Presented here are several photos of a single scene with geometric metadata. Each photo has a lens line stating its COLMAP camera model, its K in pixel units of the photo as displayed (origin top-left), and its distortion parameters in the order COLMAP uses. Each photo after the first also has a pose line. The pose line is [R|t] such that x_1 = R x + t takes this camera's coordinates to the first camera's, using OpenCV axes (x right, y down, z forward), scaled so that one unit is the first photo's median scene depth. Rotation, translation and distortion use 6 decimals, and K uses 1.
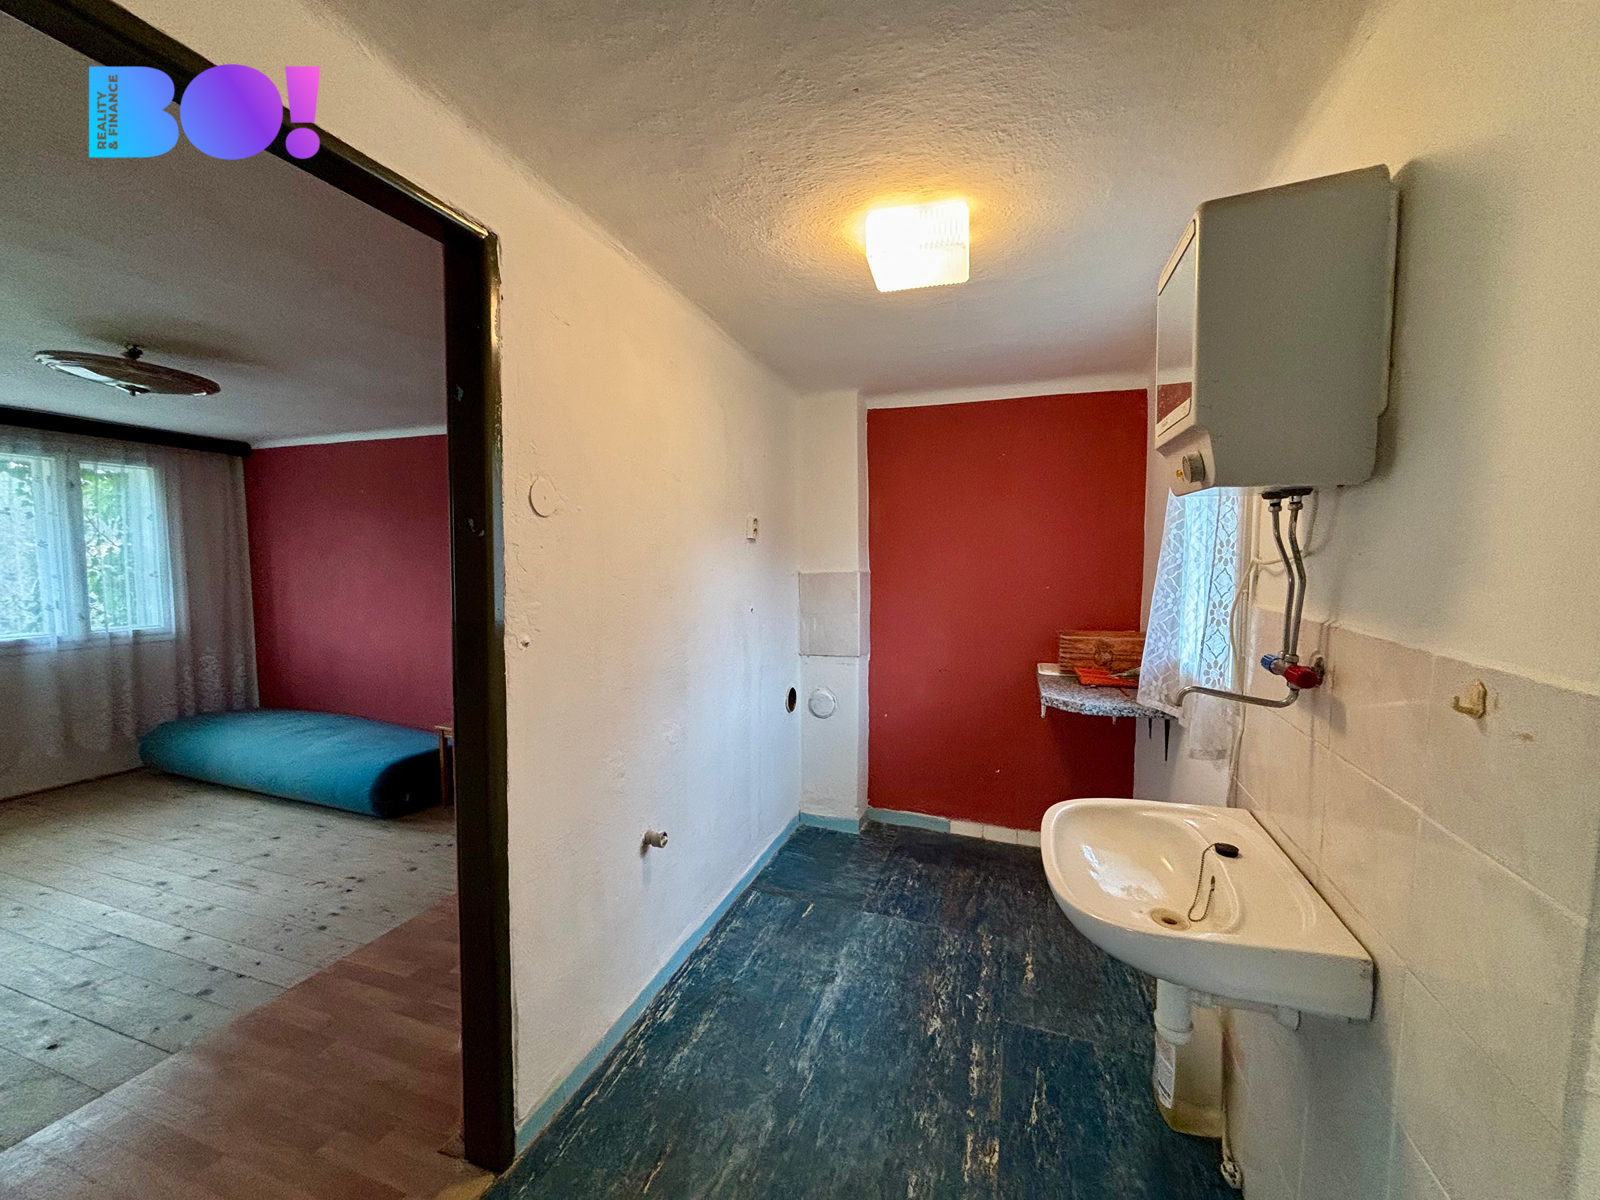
lens RADIAL K [[643.2, 0, 800.0], [0, 643.2, 600.0], [0, 0, 1]] dist [0.012703, -0.005627]
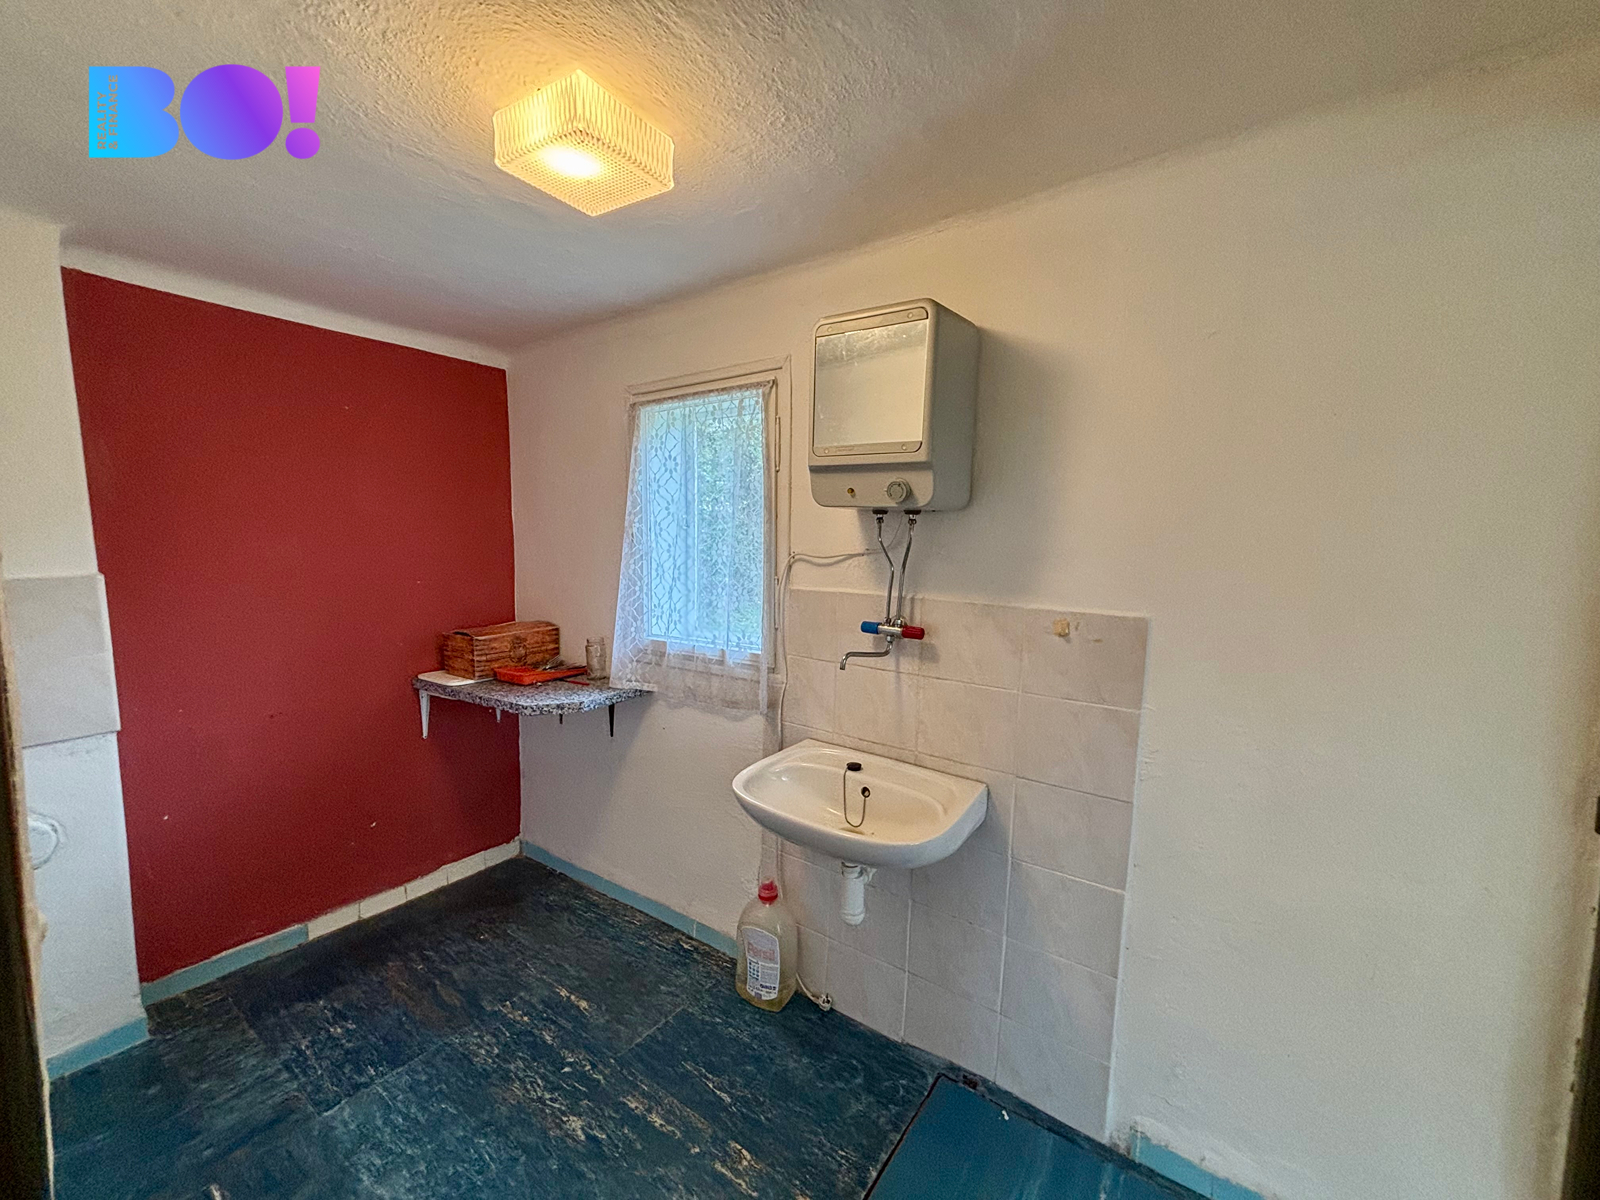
lens RADIAL K [[643.2, 0, 800.0], [0, 643.2, 600.0], [0, 0, 1]] dist [0.012703, -0.005627]
pose [[0.283907, -0.088813, 0.954730, -0.371156], [0.056136, 0.995533, 0.075915, -0.044339], [-0.957207, 0.032042, 0.287624, 0.402503]]
